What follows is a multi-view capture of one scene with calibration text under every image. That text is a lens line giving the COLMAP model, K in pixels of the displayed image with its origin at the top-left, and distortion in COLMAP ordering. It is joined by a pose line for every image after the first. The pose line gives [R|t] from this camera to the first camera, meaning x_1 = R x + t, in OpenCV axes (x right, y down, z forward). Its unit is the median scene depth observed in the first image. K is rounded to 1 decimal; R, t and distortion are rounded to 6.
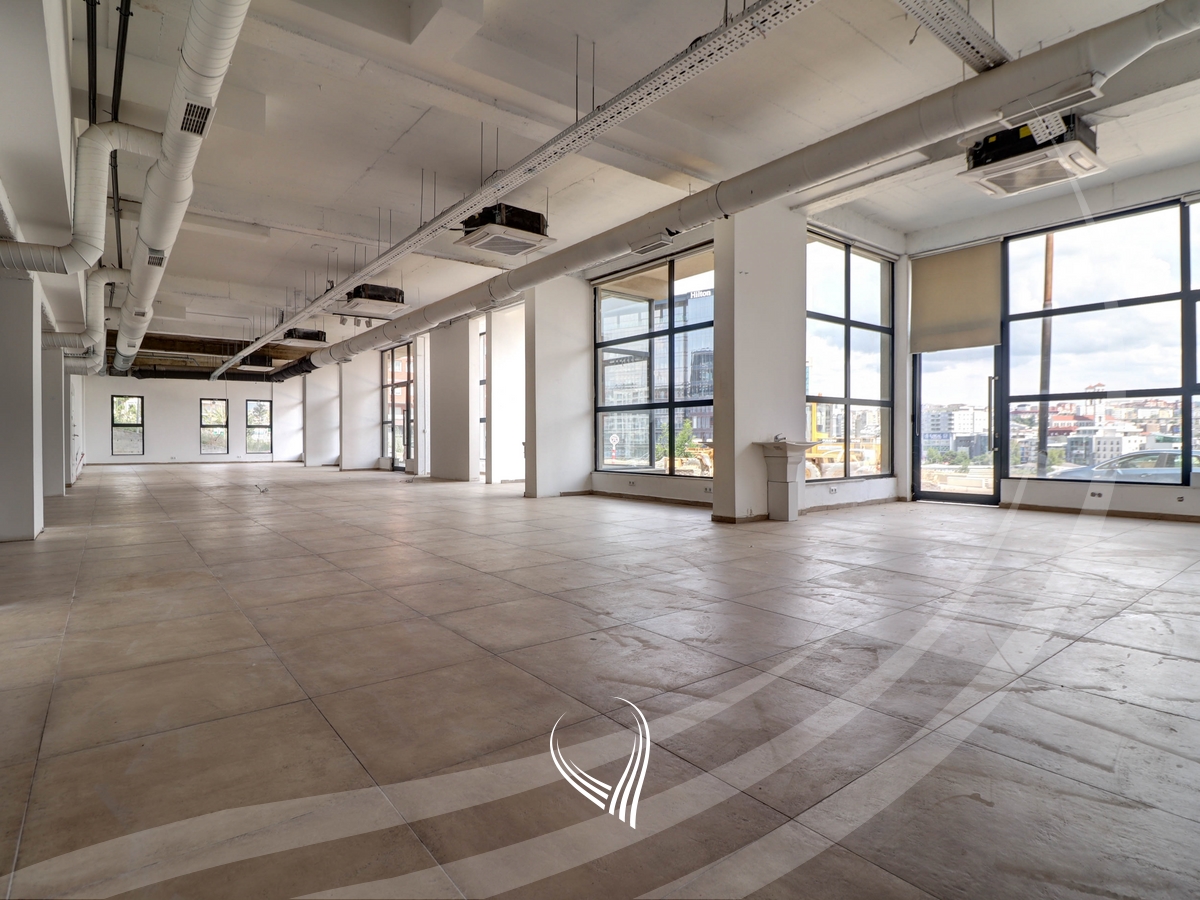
lens RADIAL K [[628.5, 0, 602.5], [0, 628.5, 443.5], [0, 0, 1]] dist [0.003045, -0.012803]
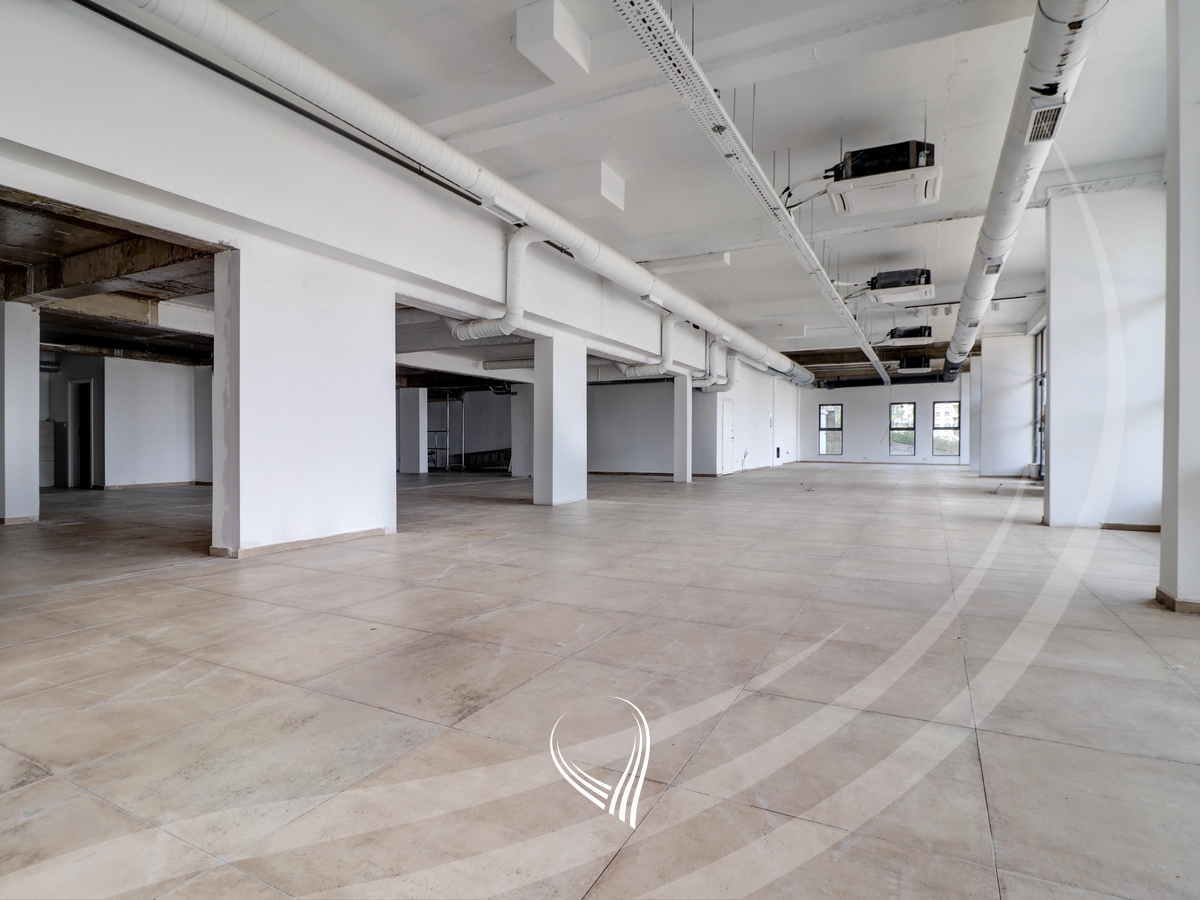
lens RADIAL K [[628.5, 0, 602.5], [0, 628.5, 443.5], [0, 0, 1]] dist [0.003045, -0.012803]
pose [[0.402207, 0.006133, -0.915528, 0.396798], [-0.009534, 0.999951, 0.002511, -0.002327], [0.915499, 0.007719, 0.402246, 0.332593]]
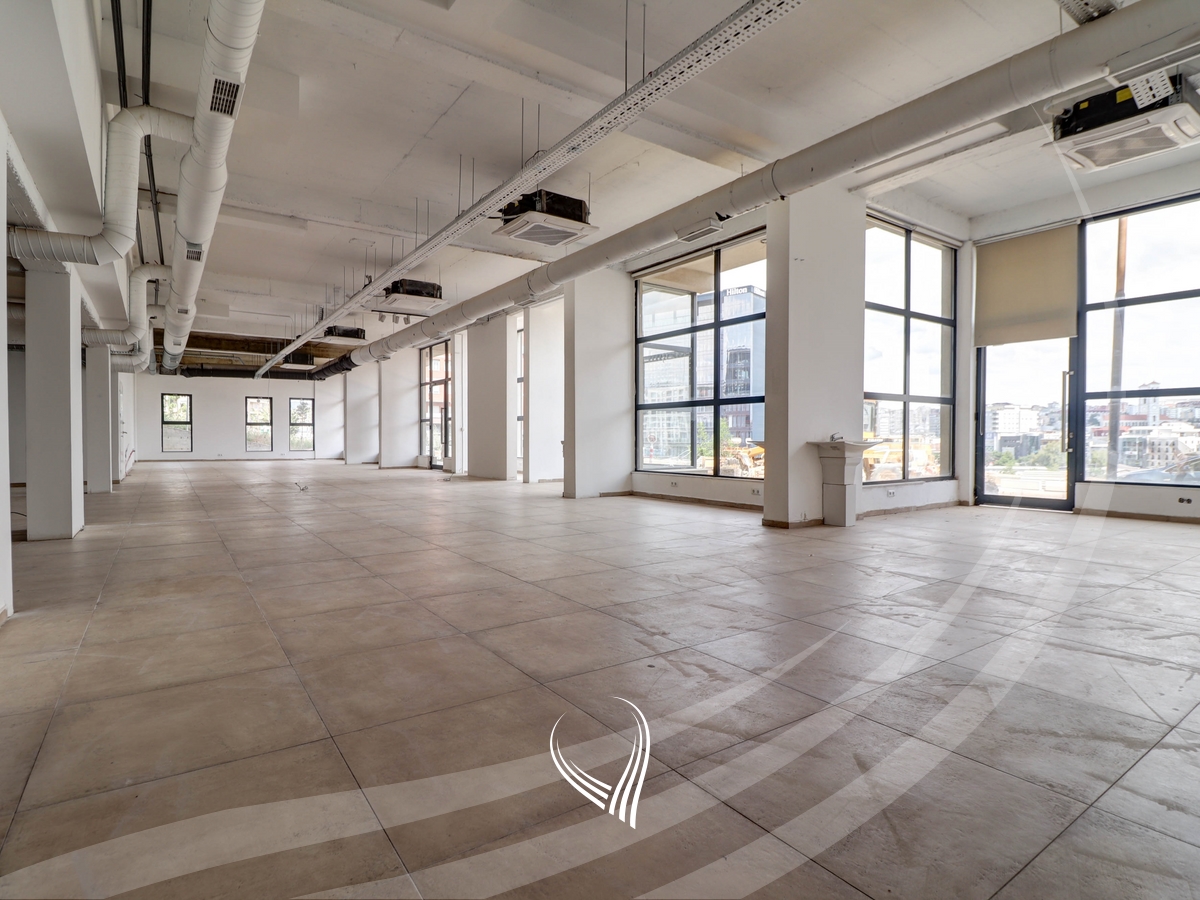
lens RADIAL K [[635.8, 0, 589.4], [0, 635.8, 448.6], [0, 0, 1]] dist [0.000674, -0.012438]
pose [[0.996940, 0.004425, -0.078049, -0.011563], [-0.003643, 0.999942, 0.010158, -0.000162], [0.078089, -0.009843, 0.996898, 0.040398]]
